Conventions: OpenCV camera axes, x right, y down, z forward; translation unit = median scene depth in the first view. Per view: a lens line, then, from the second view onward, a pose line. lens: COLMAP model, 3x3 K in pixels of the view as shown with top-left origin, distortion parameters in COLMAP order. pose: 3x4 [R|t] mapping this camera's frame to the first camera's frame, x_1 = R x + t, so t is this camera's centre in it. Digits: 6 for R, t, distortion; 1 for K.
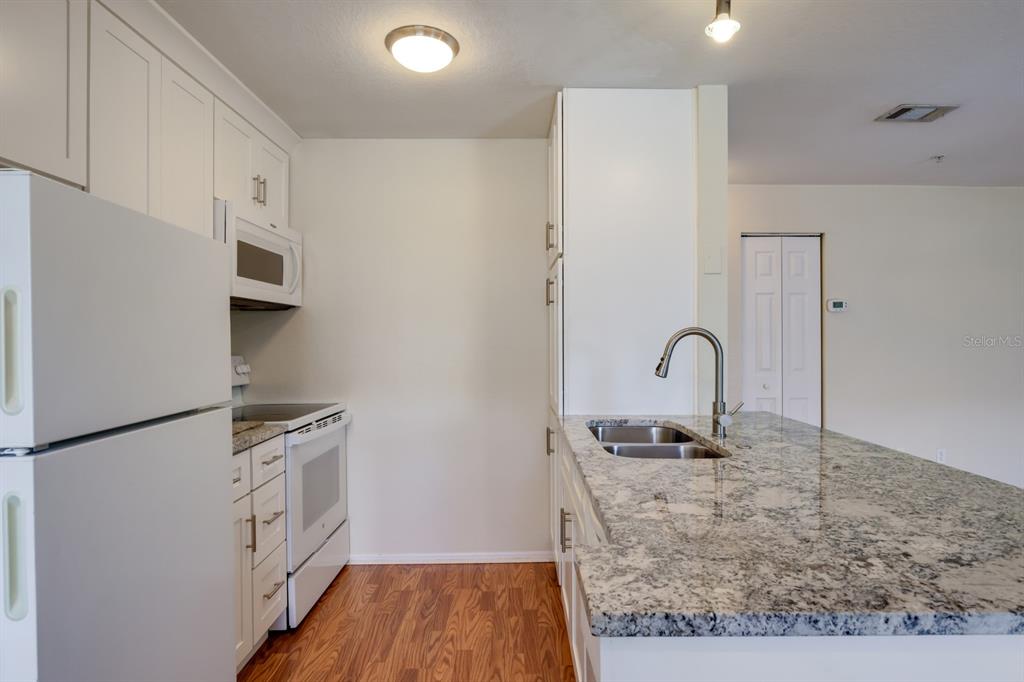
lens RADIAL K [[547.4, 0, 527.6], [0, 547.4, 338.5], [0, 0, 1]] dist [-0.000349, -0.000039]
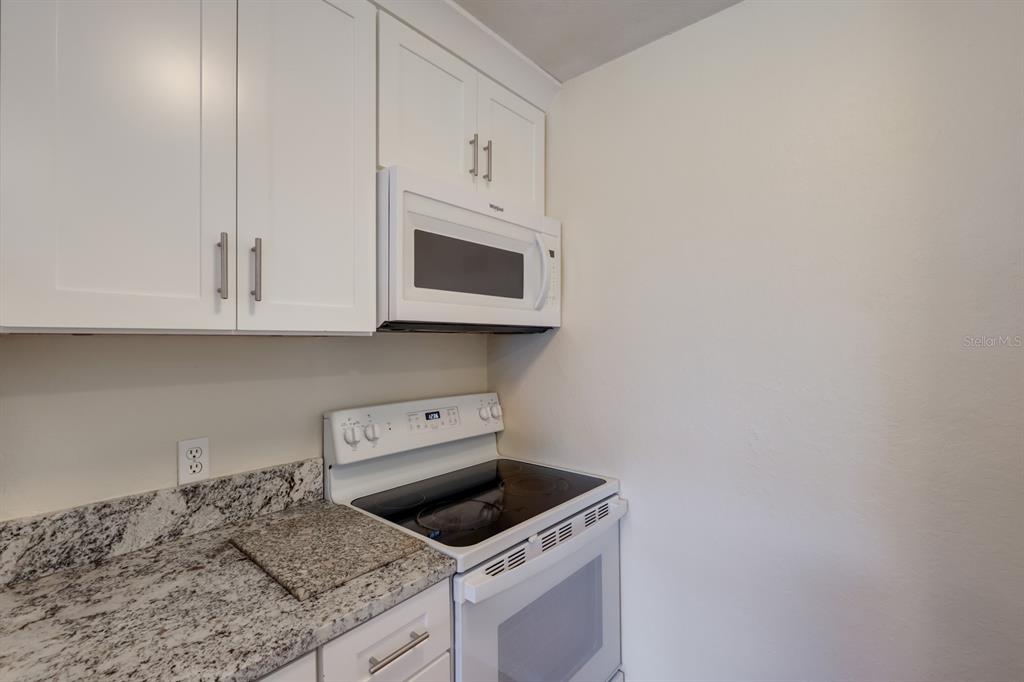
lens RADIAL K [[465.5, 0, 522.5], [0, 465.5, 331.6], [0, 0, 1]] dist [0.036100, -0.000054]
pose [[0.759174, -0.008293, -0.650835, -0.073548], [-0.002846, 0.999867, -0.016060, -0.046028], [0.650882, 0.014045, 0.759049, 0.560895]]
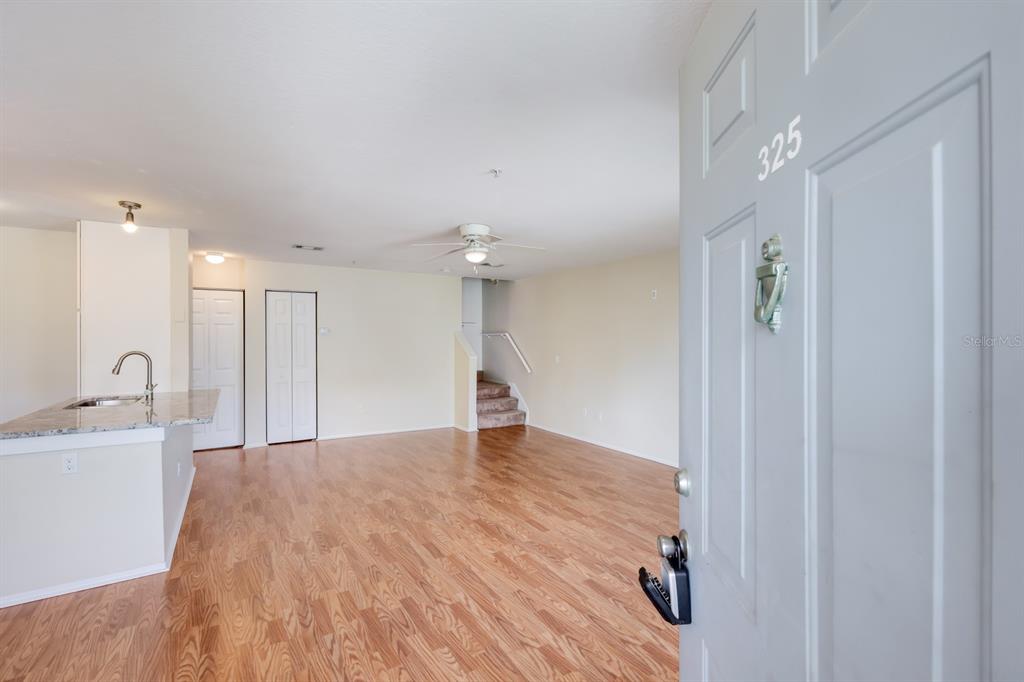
lens RADIAL K [[453.7, 0, 510.4], [0, 453.7, 337.8], [0, 0, 1]] dist [-0.001638, -0.000282]
pose [[0.857937, 0.003099, 0.513745, 0.454940], [-0.000493, 0.999986, -0.005209, -0.045566], [-0.513754, 0.004216, 0.857927, -0.912932]]
